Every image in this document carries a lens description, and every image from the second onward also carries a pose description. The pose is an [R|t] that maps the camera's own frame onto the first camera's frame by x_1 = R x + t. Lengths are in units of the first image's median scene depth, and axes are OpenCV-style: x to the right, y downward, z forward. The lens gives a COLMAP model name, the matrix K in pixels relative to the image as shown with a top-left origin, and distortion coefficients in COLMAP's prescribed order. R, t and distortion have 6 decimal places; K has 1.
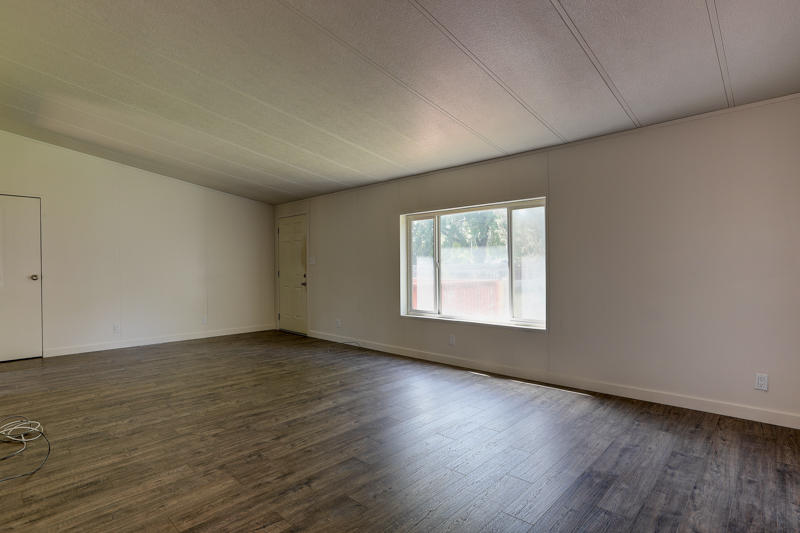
lens RADIAL K [[415.6, 0, 400.0], [0, 415.6, 266.5], [0, 0, 1]] dist [-0.068233, 0.034811]
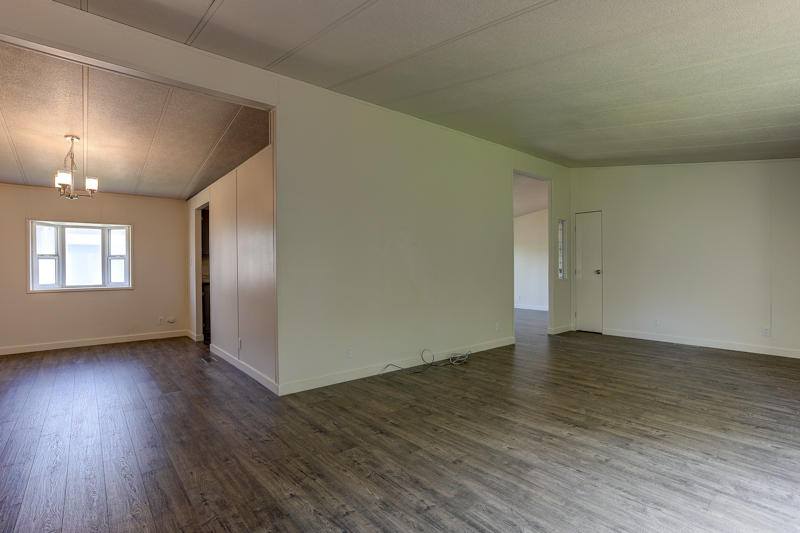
lens RADIAL K [[388.1, 0, 400.0], [0, 388.1, 266.5], [0, 0, 1]] dist [-0.057827, 0.035765]
pose [[-0.133283, 0.003727, -0.991071, 0.746831], [0.010192, 0.999945, 0.002390, -0.001825], [0.991026, -0.009783, -0.133314, 0.935333]]
